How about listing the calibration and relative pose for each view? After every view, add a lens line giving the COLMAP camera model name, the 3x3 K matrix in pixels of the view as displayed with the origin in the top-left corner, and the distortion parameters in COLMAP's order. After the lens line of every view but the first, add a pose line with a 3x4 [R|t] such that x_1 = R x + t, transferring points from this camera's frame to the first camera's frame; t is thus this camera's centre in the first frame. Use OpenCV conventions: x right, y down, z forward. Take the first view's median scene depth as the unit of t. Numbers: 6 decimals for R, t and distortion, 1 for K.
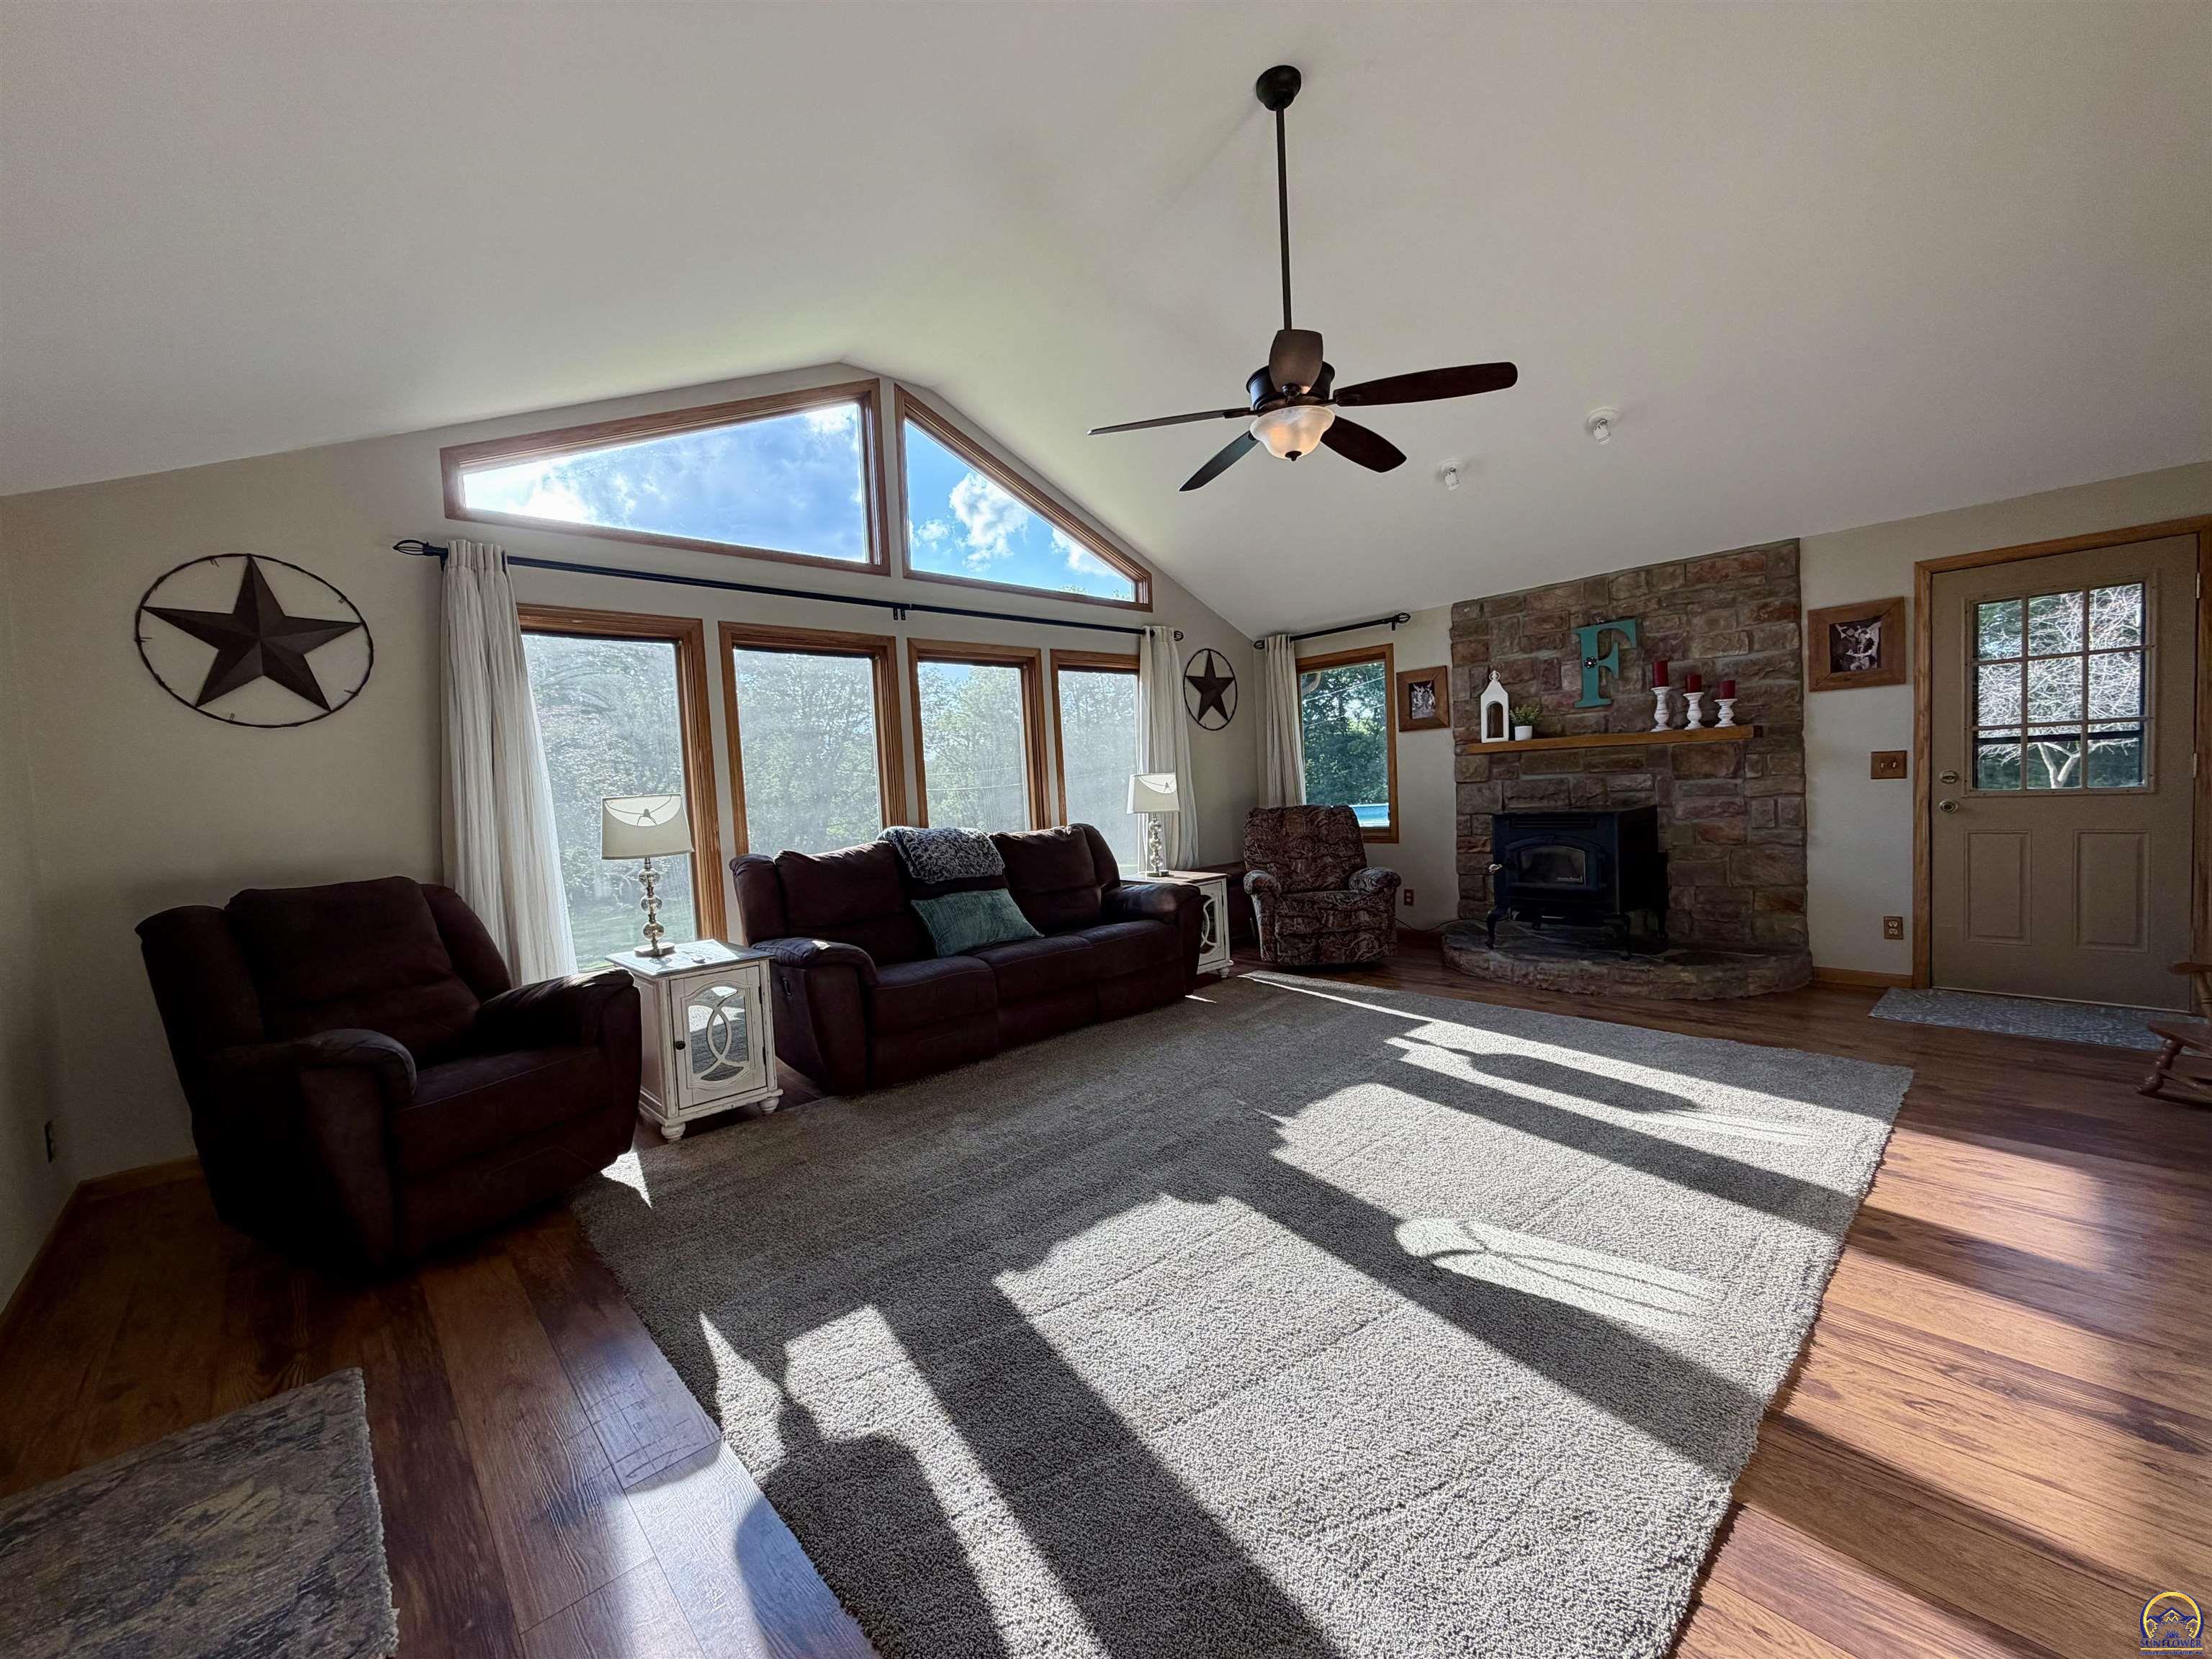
lens RADIAL K [[882.1, 0, 1107.9], [0, 882.1, 832.0], [0, 0, 1]] dist [0.002146, -0.000455]
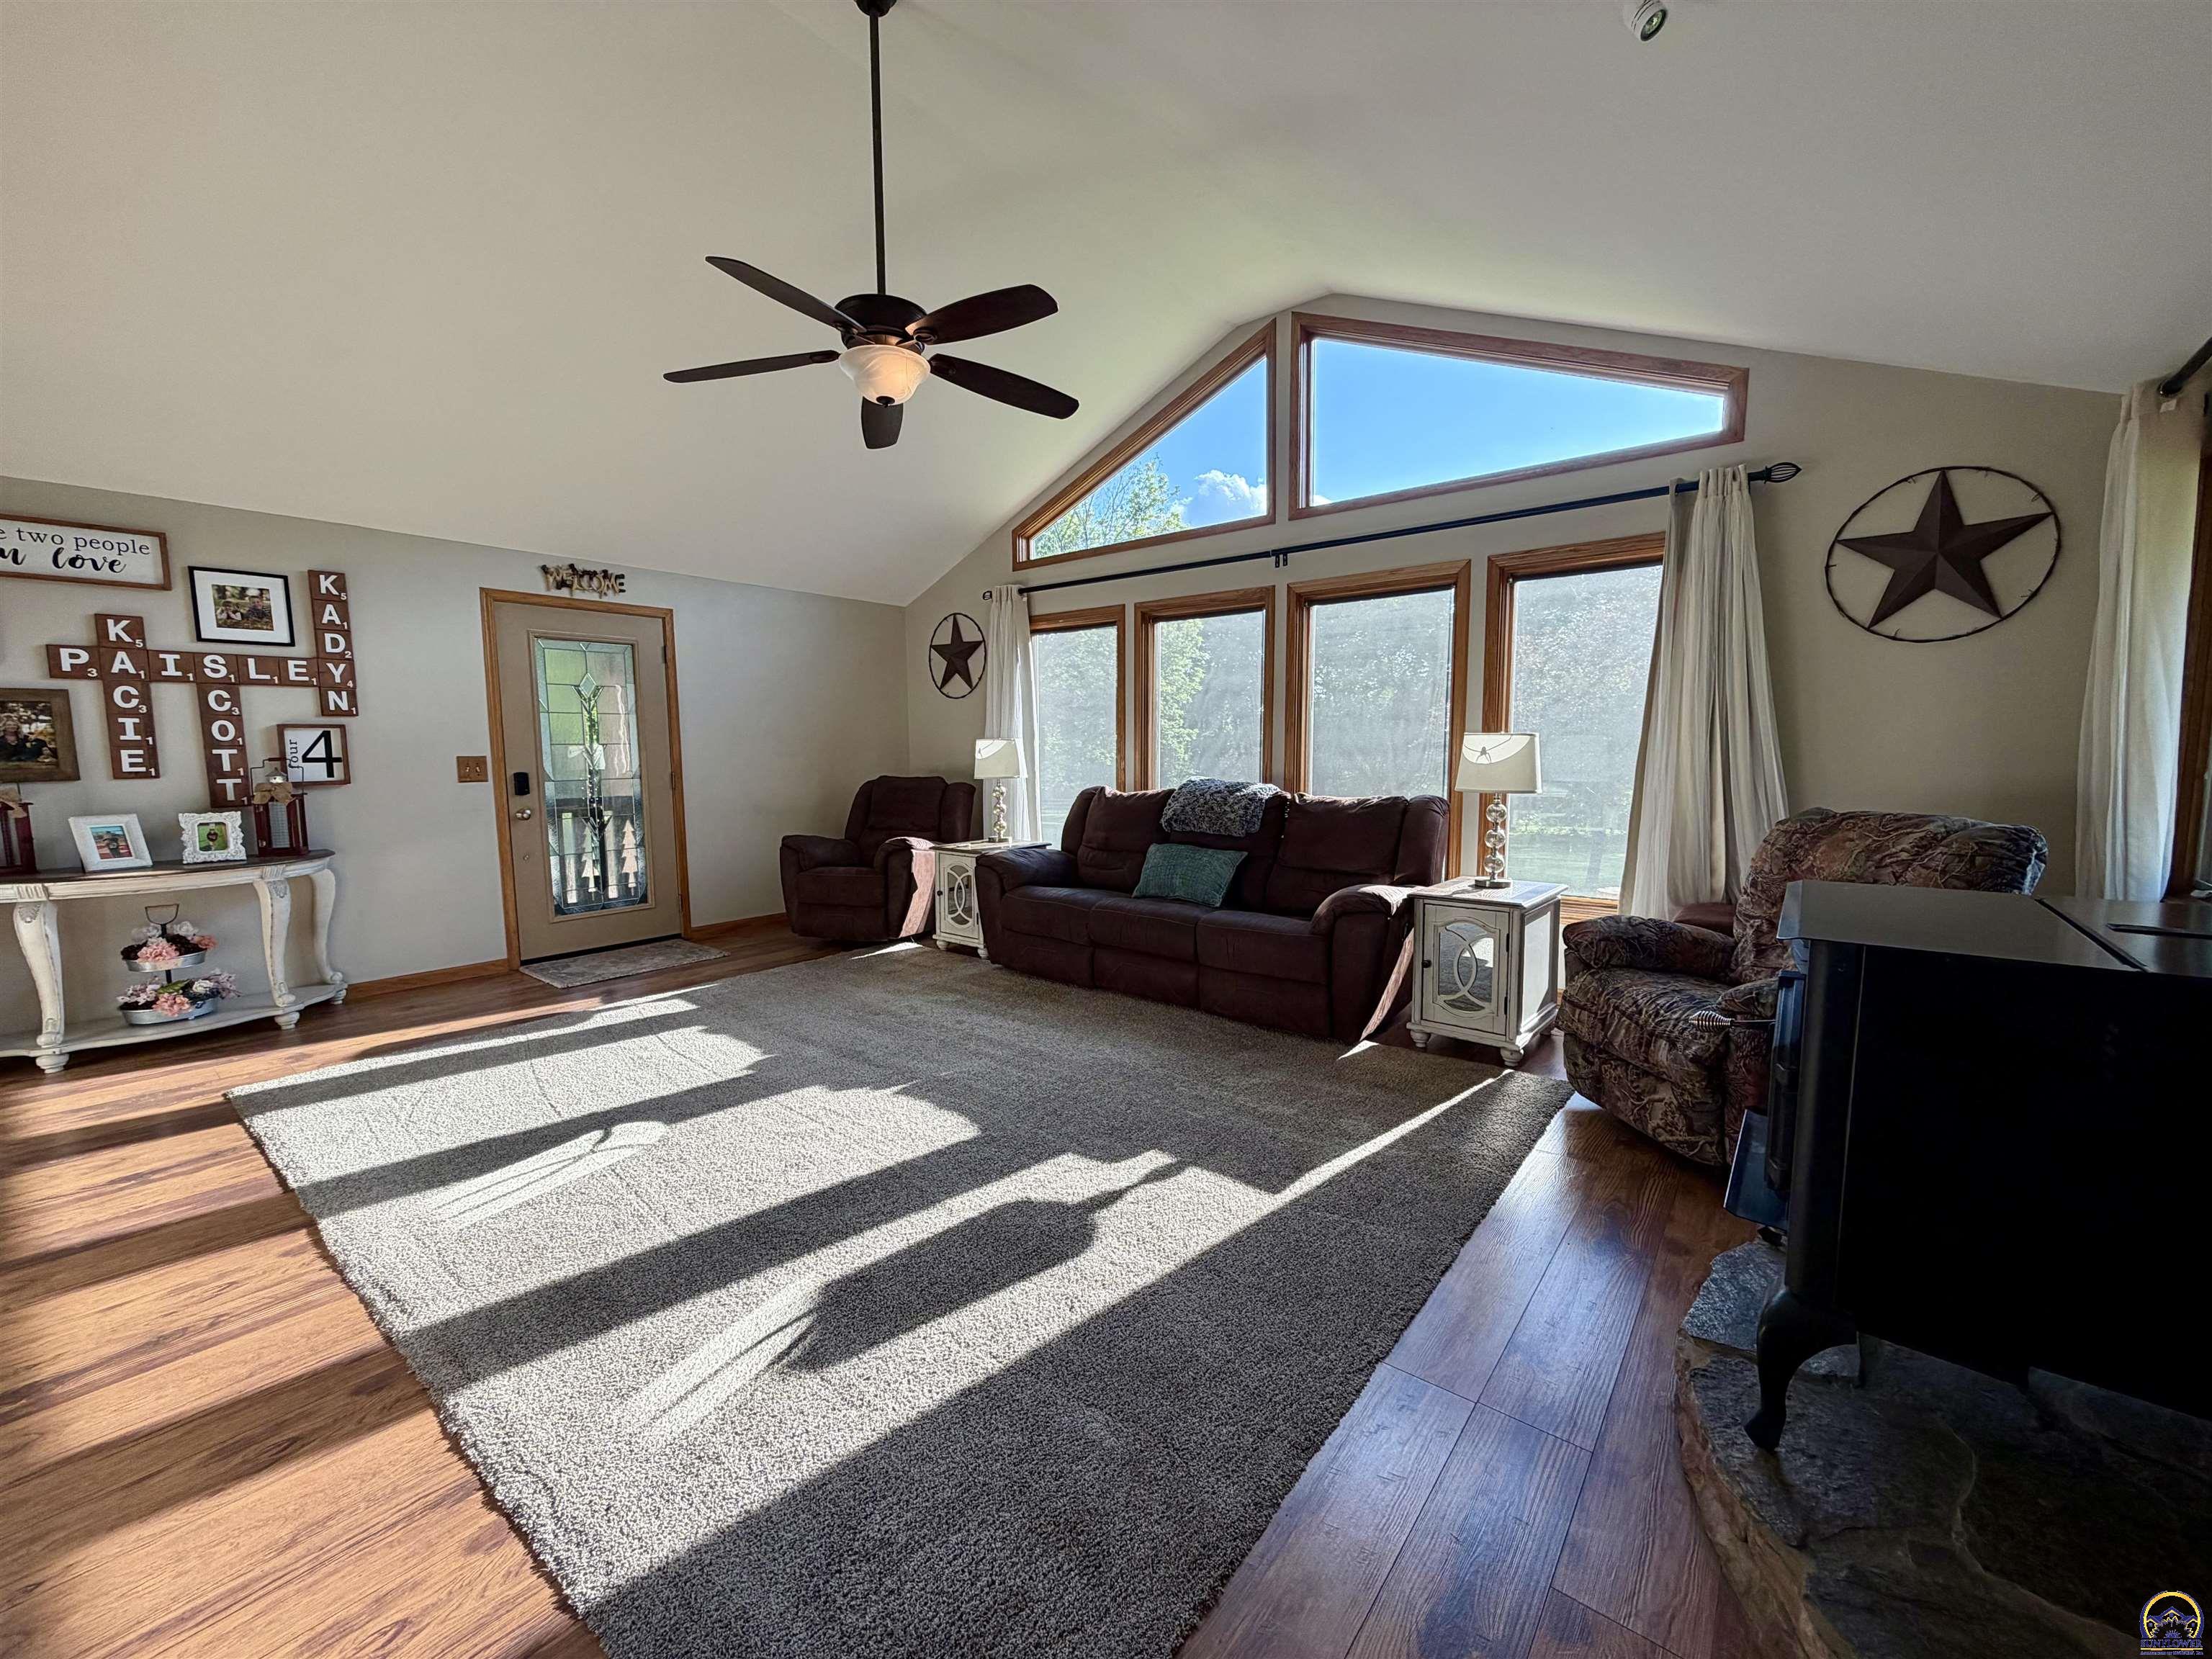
lens RADIAL K [[882.1, 0, 1093.3], [0, 882.1, 829.1], [0, 0, 1]] dist [0.002146, -0.000455]
pose [[0.141364, 0.141910, -0.979734, 0.843726], [-0.056795, 0.989205, 0.135087, -0.084719], [0.988327, 0.036548, 0.147898, 0.761579]]
